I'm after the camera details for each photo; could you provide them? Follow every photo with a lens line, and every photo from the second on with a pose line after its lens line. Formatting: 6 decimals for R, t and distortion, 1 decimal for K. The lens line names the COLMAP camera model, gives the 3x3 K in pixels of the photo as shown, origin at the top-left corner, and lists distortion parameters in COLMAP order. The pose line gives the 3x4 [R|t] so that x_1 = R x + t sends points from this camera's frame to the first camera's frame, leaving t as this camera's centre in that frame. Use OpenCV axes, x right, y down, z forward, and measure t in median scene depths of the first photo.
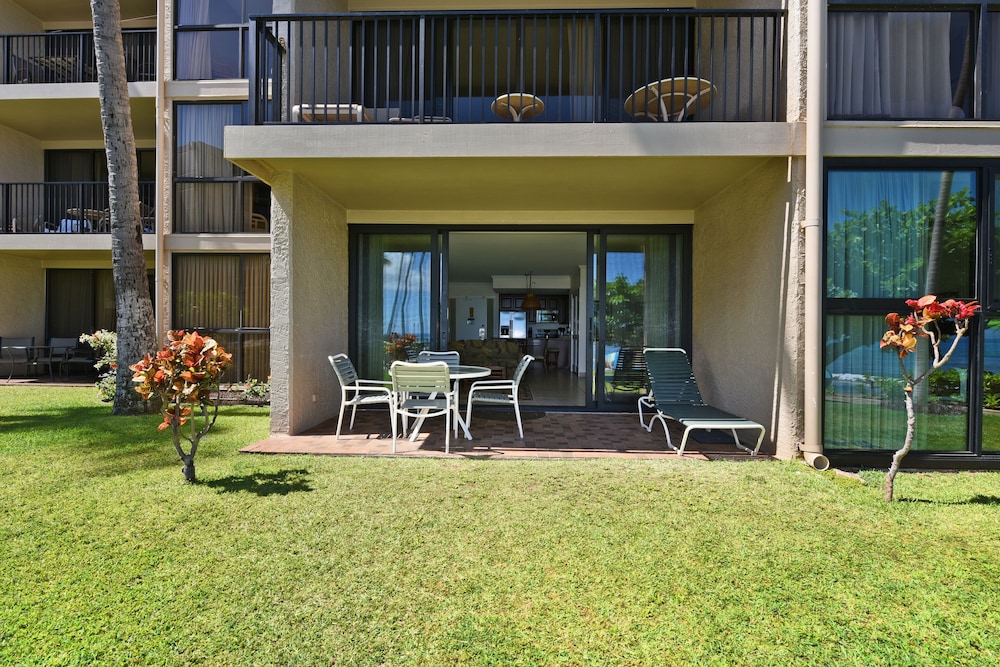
lens RADIAL K [[479.3, 0, 468.5], [0, 479.3, 329.3], [0, 0, 1]] dist [-0.001398, -0.000448]
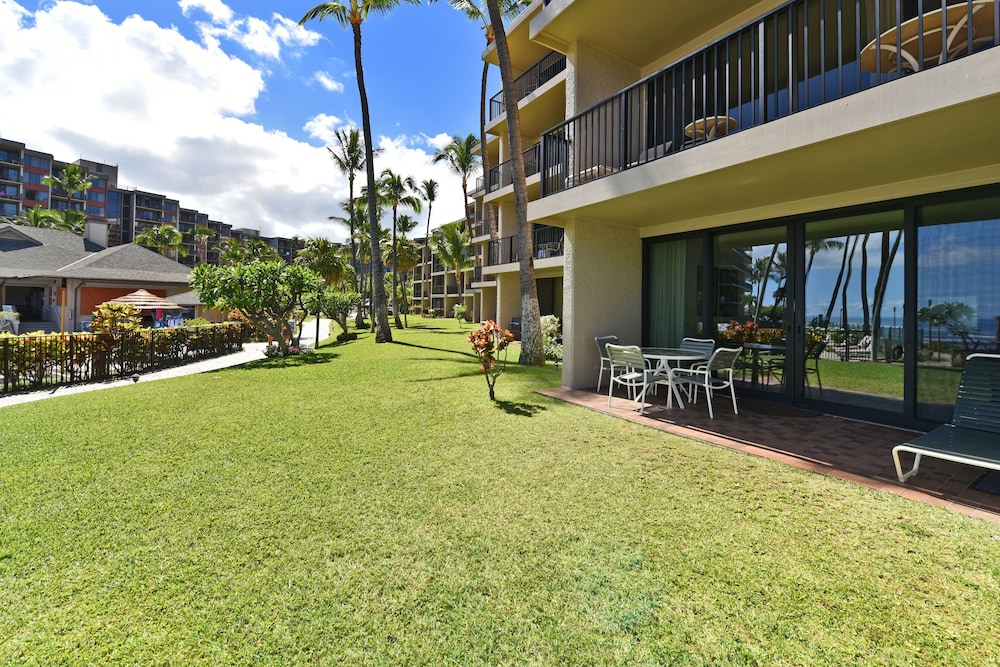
lens RADIAL K [[404.0, 0, 493.1], [0, 404.0, 303.7], [0, 0, 1]] dist [-0.012838, -0.000195]
pose [[0.568816, -0.008576, -0.822420, 0.673226], [-0.004924, 0.999892, -0.013833, -0.038880], [0.822450, 0.011918, 0.568713, 0.060903]]
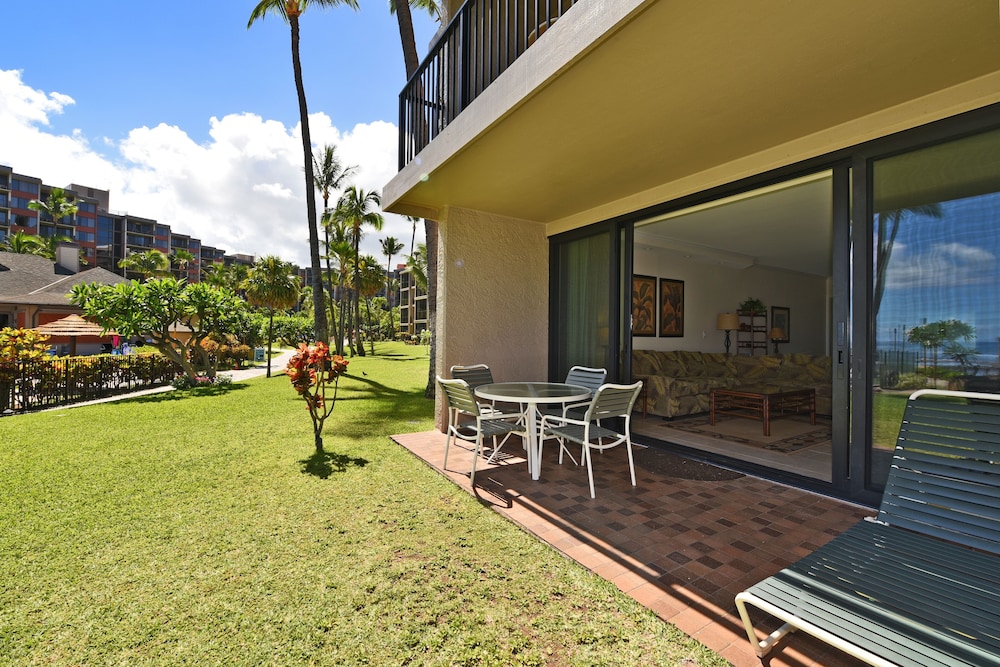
lens RADIAL K [[412.3, 0, 500.0], [0, 412.3, 333.5], [0, 0, 1]] dist [-0.014857, -0.000043]
pose [[0.578285, -0.004939, -0.815820, 0.641868], [0.000453, 0.999983, -0.005733, -0.015098], [0.815835, 0.002946, 0.578277, 0.653045]]
